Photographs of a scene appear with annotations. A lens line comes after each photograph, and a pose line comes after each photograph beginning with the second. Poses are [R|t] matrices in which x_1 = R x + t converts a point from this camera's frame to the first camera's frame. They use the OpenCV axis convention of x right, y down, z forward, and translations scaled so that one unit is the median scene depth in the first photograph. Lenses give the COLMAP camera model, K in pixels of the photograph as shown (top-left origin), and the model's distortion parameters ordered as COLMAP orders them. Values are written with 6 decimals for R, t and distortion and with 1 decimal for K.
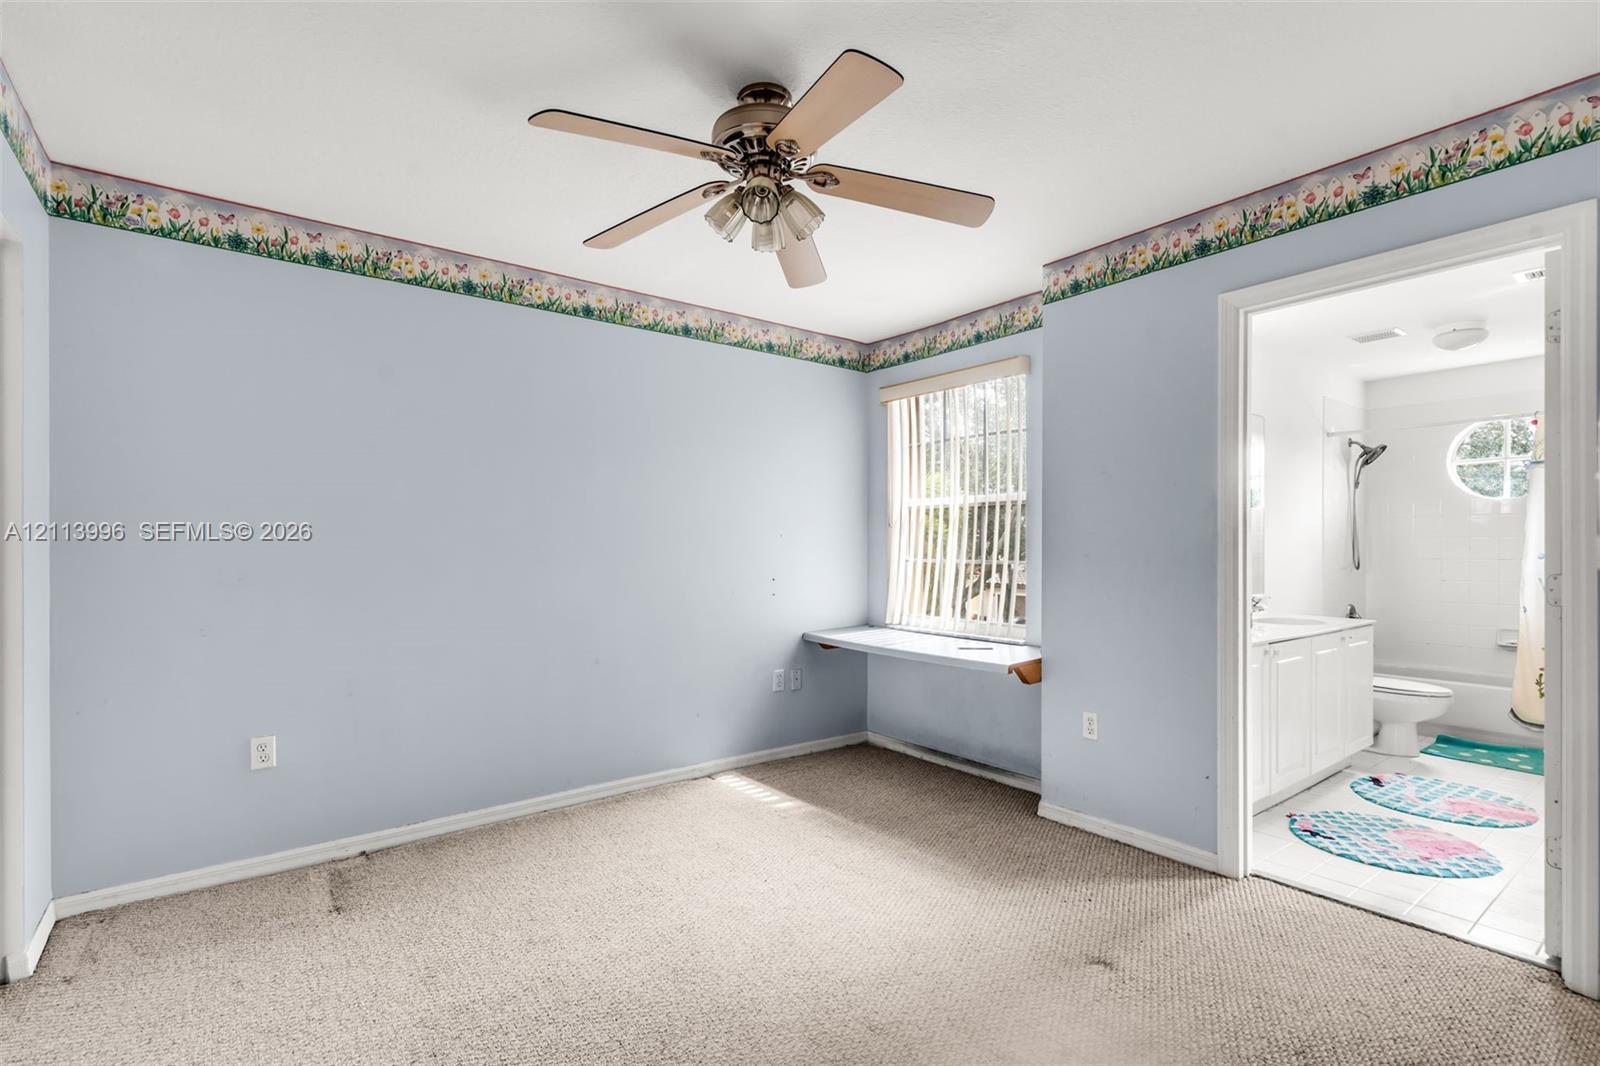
lens RADIAL K [[744.9, 0, 803.7], [0, 744.9, 544.5], [0, 0, 1]] dist [0.002718, 0.000284]
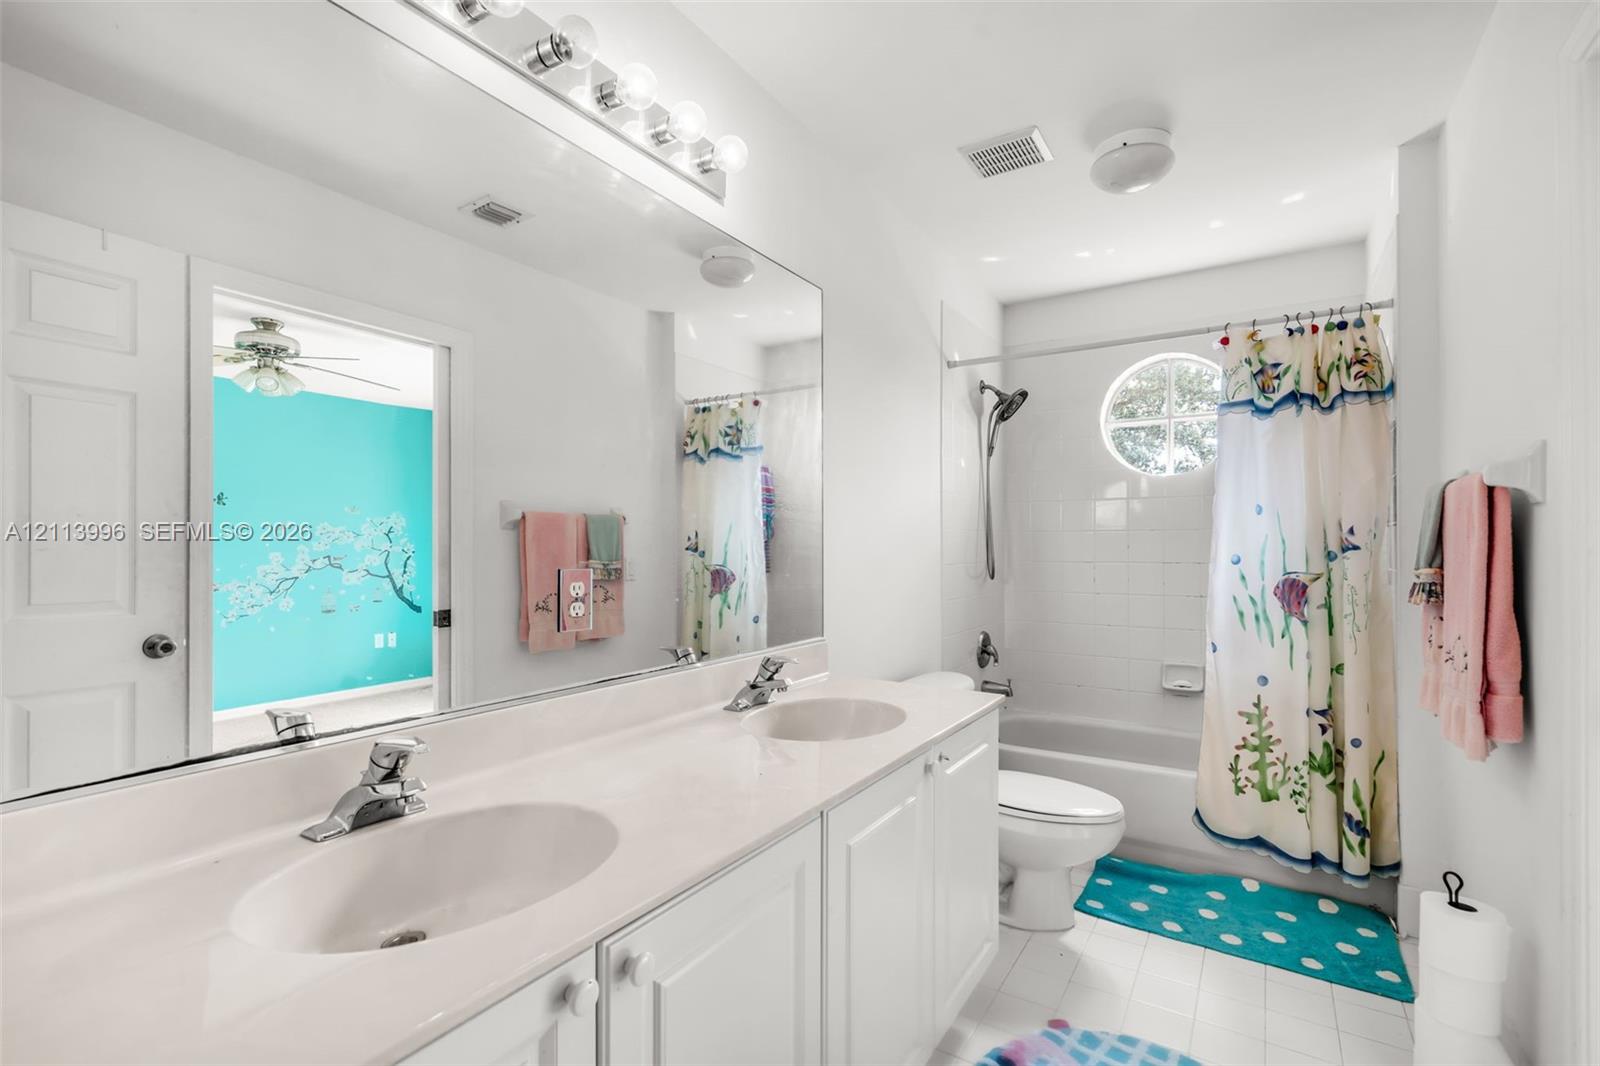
lens RADIAL K [[744.9, 0, 796.5], [0, 744.9, 535.4], [0, 0, 1]] dist [0.002718, 0.000284]
pose [[0.938529, 0.003951, 0.345177, 0.361701], [0.000069, 0.999932, -0.011634, 0.002591], [-0.345199, 0.010943, 0.938466, 0.452654]]
